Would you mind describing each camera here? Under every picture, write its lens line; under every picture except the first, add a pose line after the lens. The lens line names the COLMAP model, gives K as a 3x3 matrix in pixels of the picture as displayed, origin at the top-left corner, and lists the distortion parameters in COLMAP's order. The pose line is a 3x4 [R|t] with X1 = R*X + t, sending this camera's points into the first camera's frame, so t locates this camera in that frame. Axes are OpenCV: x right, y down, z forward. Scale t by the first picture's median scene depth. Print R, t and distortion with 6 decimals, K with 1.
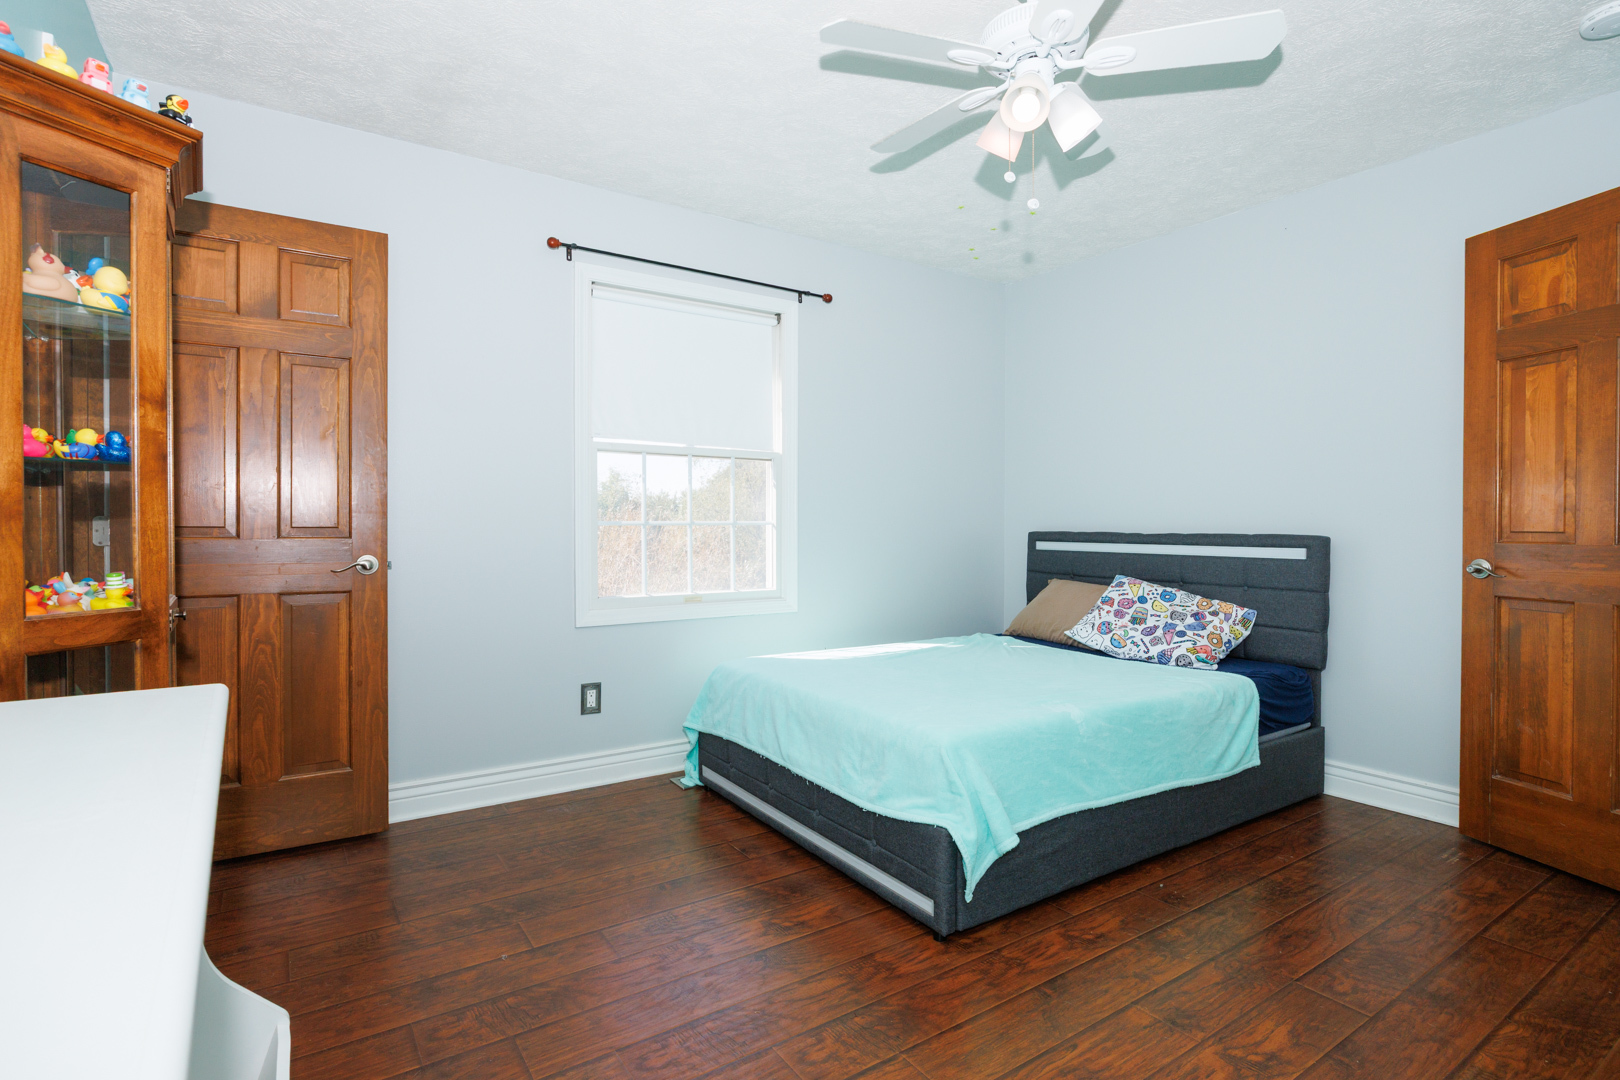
lens RADIAL K [[794.8, 0, 808.2], [0, 794.8, 531.1], [0, 0, 1]] dist [-0.011151, 0.000319]
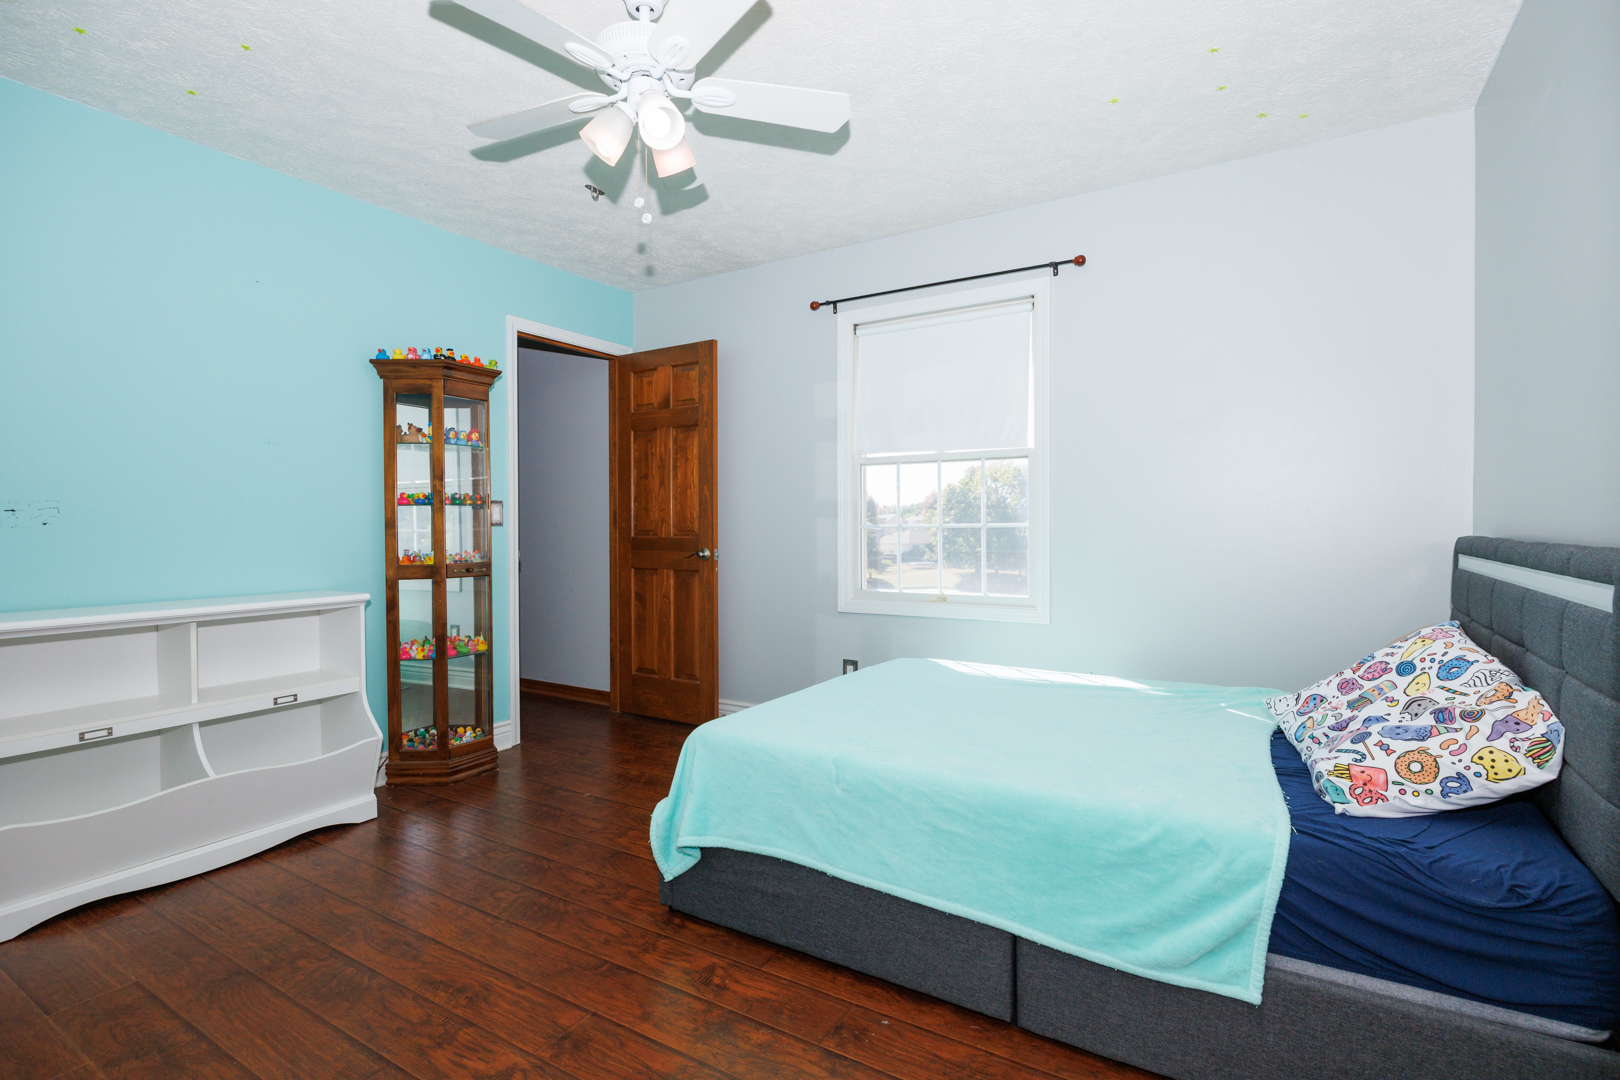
lens RADIAL K [[765.0, 0, 811.4], [0, 765.0, 534.3], [0, 0, 1]] dist [-0.016422, -0.000495]
pose [[0.421596, 0.005636, -0.906766, 0.924129], [-0.001133, 0.999983, 0.005689, -0.006158], [0.906783, -0.001371, 0.421596, 0.564894]]
